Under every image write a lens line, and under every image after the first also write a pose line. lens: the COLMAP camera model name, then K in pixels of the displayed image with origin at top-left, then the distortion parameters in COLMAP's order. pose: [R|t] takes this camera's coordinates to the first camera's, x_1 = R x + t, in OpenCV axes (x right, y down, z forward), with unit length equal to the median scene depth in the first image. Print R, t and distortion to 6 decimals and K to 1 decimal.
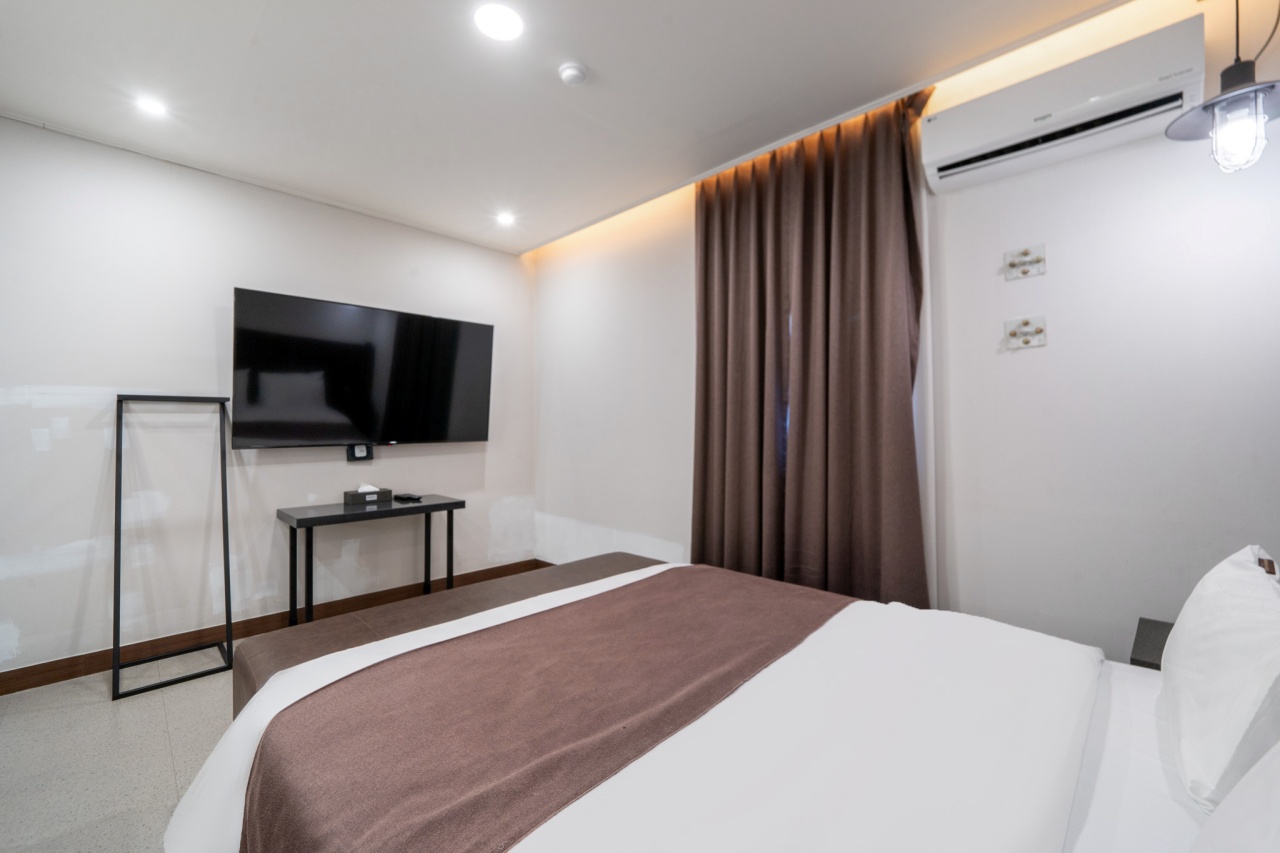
lens RADIAL K [[513.2, 0, 640.0], [0, 513.2, 426.5], [0, 0, 1]] dist [0.000253, 0.000065]
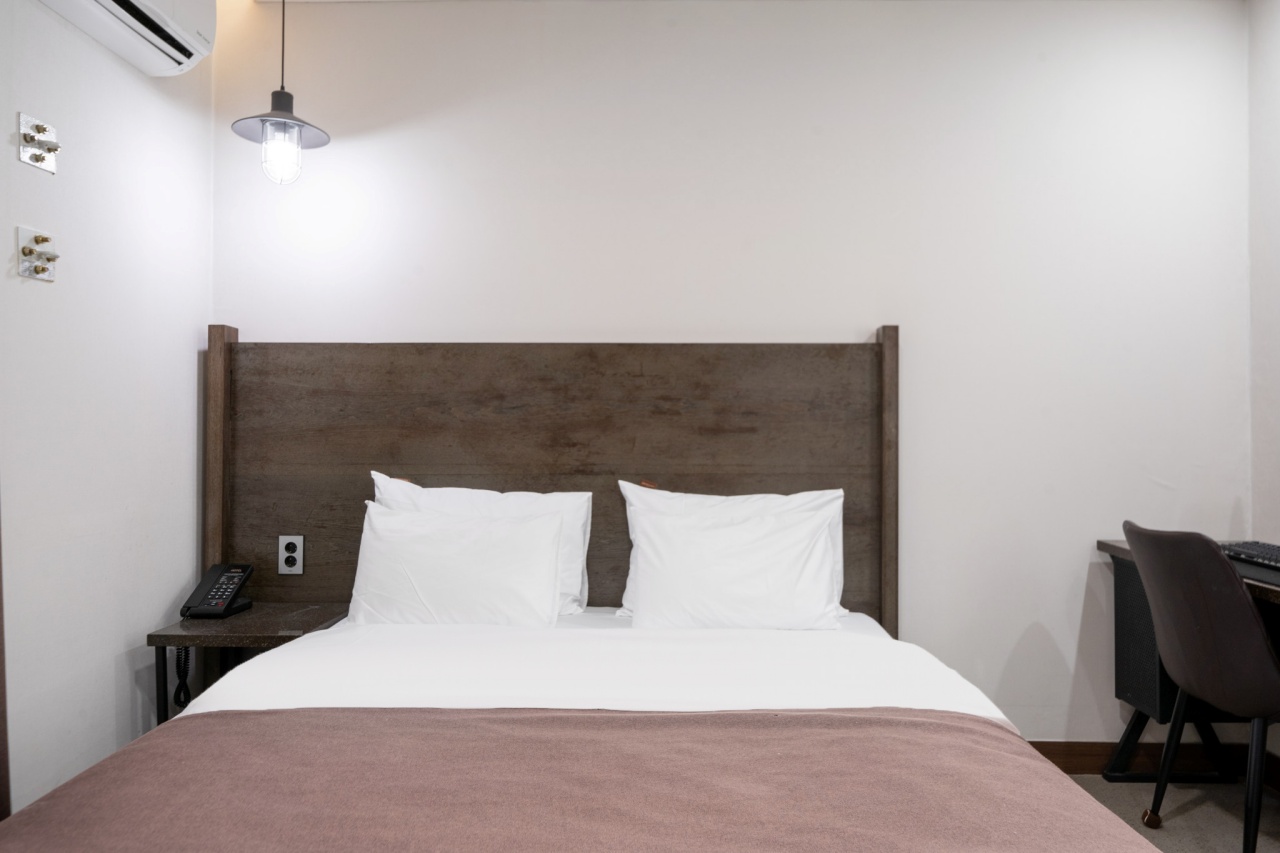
lens RADIAL K [[879.4, 0, 640.0], [0, 879.4, 426.5], [0, 0, 1]] dist [-0.004942, -0.000658]
pose [[-0.690926, -0.022792, 0.722566, -0.529694], [-0.035791, 0.999356, -0.002702, 0.004508], [-0.722039, -0.027728, -0.691296, 1.168465]]
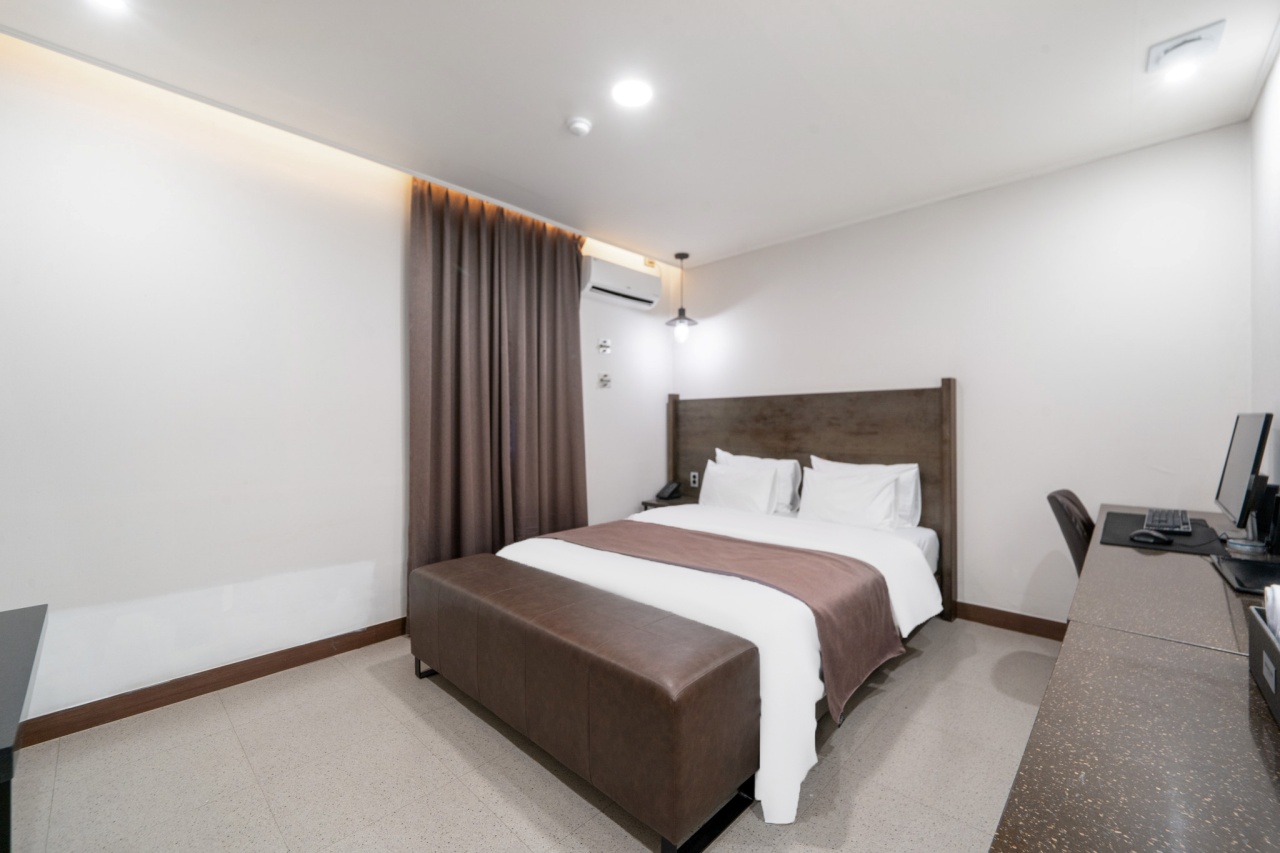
lens RADIAL K [[513.2, 0, 640.0], [0, 513.2, 426.5], [0, 0, 1]] dist [0.000253, 0.000065]
pose [[-0.015352, -0.030747, 0.999409, -1.287521], [-0.015496, 0.999414, 0.030509, -0.059997], [-0.999762, -0.015019, -0.015819, 0.862058]]
